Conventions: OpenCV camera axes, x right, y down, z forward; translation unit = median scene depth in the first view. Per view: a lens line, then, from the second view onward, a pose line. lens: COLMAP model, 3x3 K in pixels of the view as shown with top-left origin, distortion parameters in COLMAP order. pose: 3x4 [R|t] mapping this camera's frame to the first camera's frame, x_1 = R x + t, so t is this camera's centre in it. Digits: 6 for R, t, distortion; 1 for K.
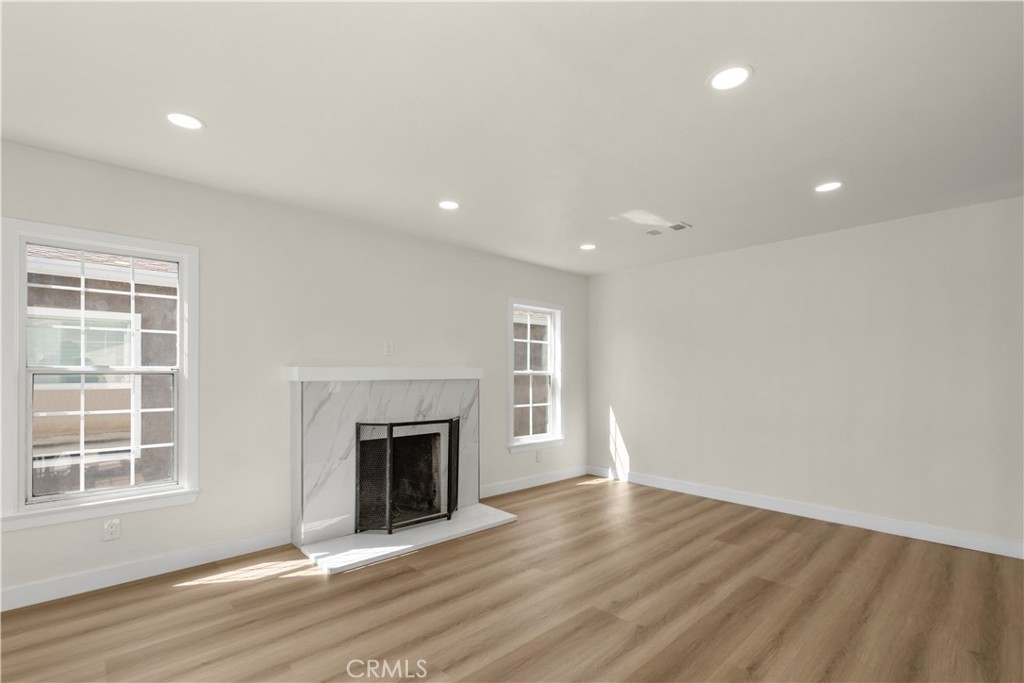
lens RADIAL K [[462.2, 0, 506.0], [0, 462.2, 374.4], [0, 0, 1]] dist [-0.000583, -0.000181]
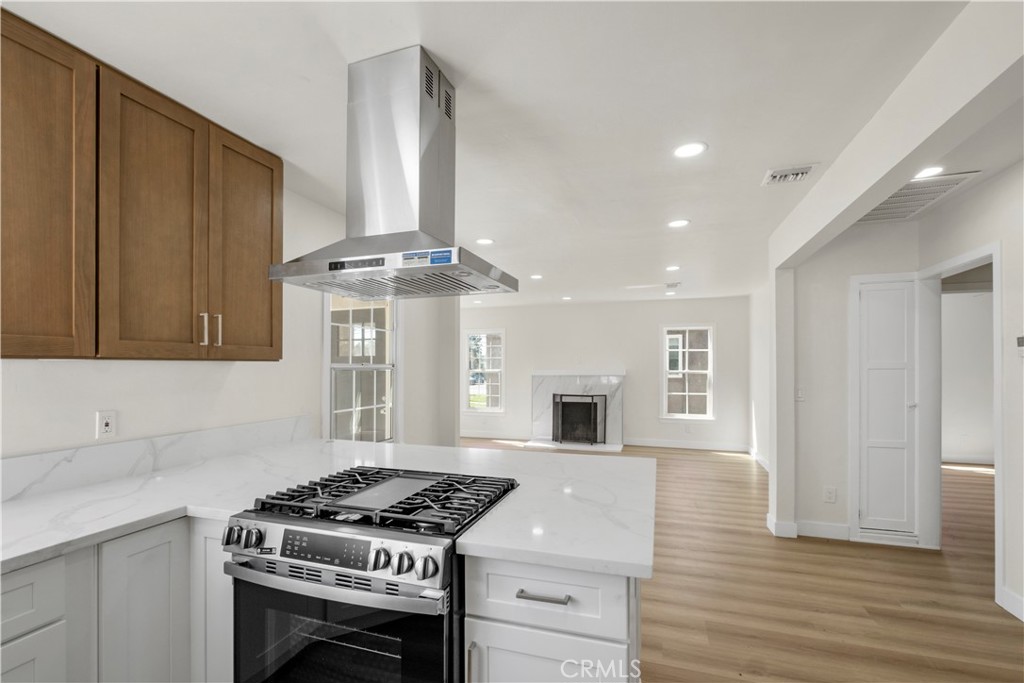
lens RADIAL K [[454.6, 0, 511.7], [0, 454.6, 362.7], [0, 0, 1]] dist [-0.000427, 0.000019]
pose [[0.483070, -0.009508, -0.875530, 1.457436], [0.001530, 0.999949, -0.010015, -0.025573], [0.875581, 0.003498, 0.483059, -0.265169]]
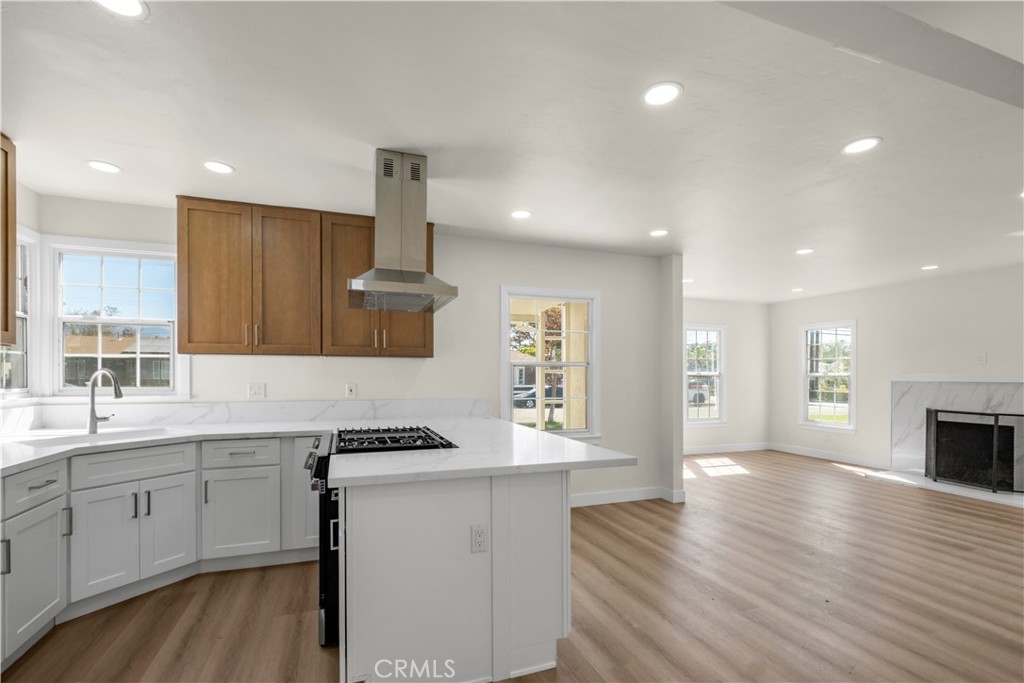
lens RADIAL K [[462.2, 0, 506.0], [0, 462.2, 374.4], [0, 0, 1]] dist [-0.000583, -0.000181]
pose [[-0.386723, -0.002496, -0.922193, 1.582571], [-0.007027, 0.999975, 0.000240, -0.001420], [0.922169, 0.006573, -0.386731, 0.253365]]
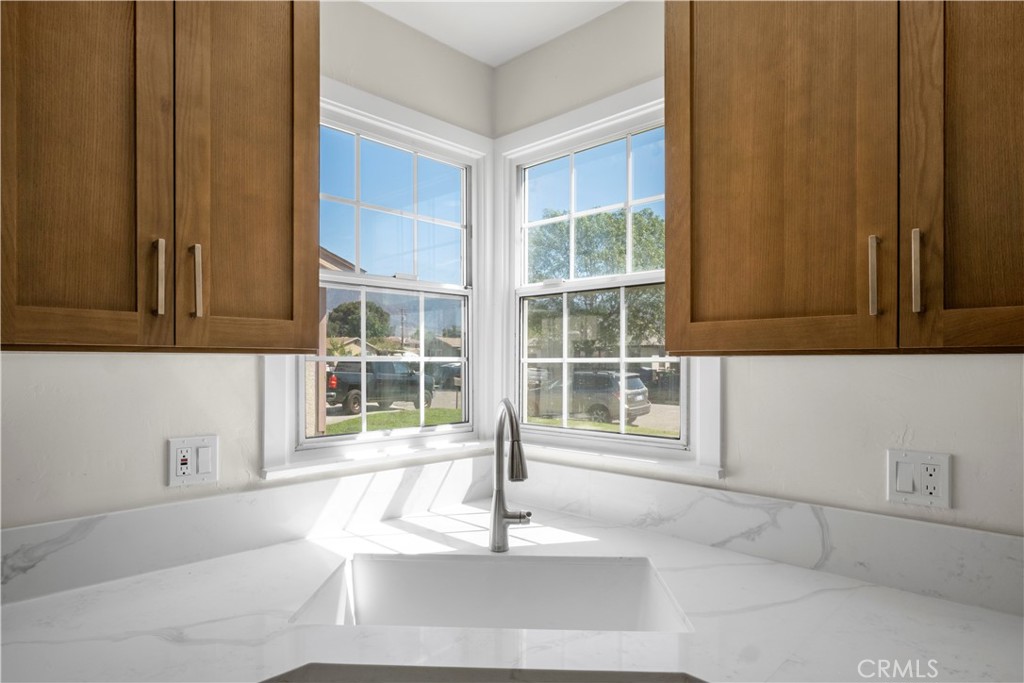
lens RADIAL K [[584.6, 0, 509.6], [0, 584.6, 367.3], [0, 0, 1]] dist [0.000403, -0.000433]
pose [[-0.998056, -0.004597, -0.062146, 1.185695], [-0.005219, 0.999938, 0.009847, -0.028695], [0.062097, 0.010152, -0.998018, -0.234818]]
